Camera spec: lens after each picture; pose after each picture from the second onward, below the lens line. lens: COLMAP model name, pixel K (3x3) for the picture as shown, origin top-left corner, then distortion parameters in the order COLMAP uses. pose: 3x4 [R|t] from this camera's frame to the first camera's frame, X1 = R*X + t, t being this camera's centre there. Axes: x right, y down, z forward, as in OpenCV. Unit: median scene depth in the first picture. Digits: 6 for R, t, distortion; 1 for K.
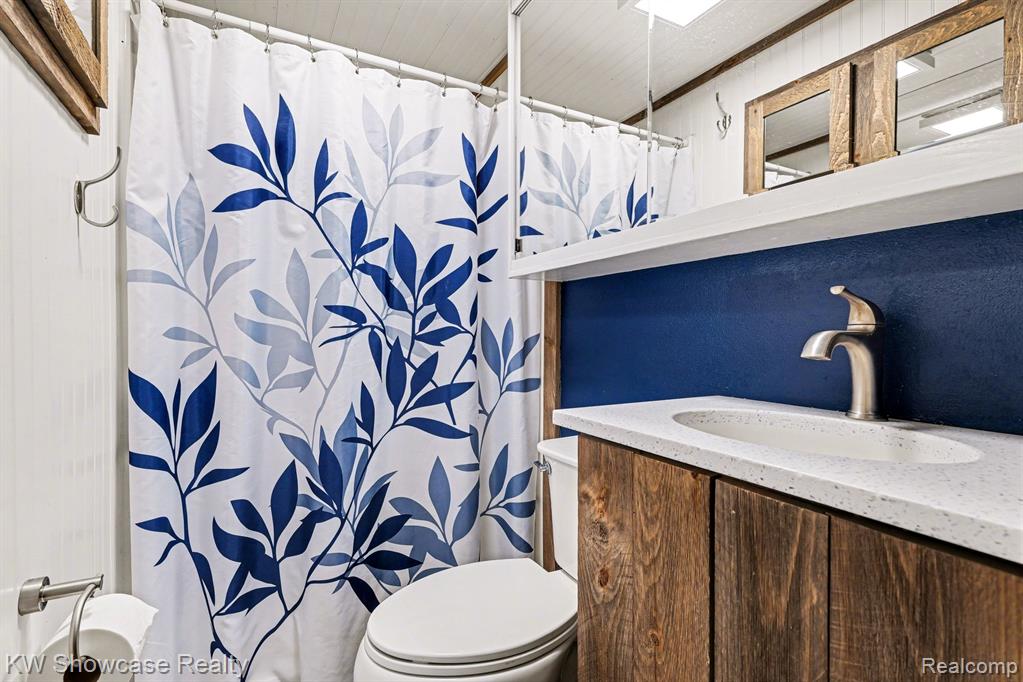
lens RADIAL K [[473.2, 0, 513.5], [0, 473.2, 336.8], [0, 0, 1]] dist [0.002178, -0.001944]
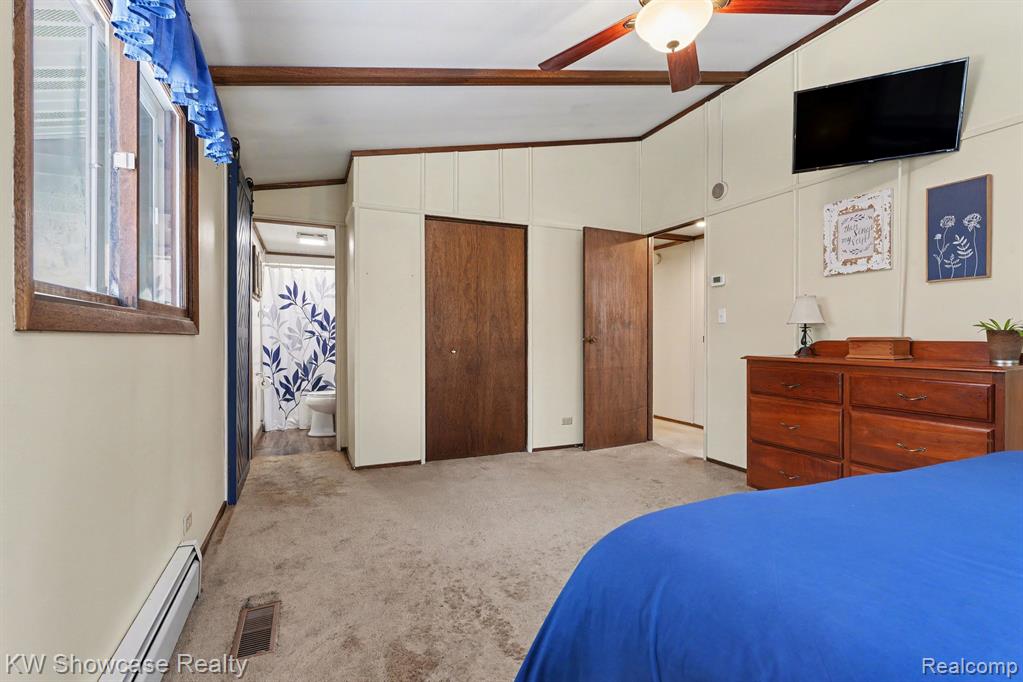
lens RADIAL K [[473.2, 0, 509.8], [0, 473.2, 340.6], [0, 0, 1]] dist [0.002178, -0.001944]
pose [[0.995078, -0.002627, -0.099057, 1.794196], [0.002693, 0.999996, 0.000525, 0.024772], [0.099055, -0.000789, 0.995082, -2.938754]]
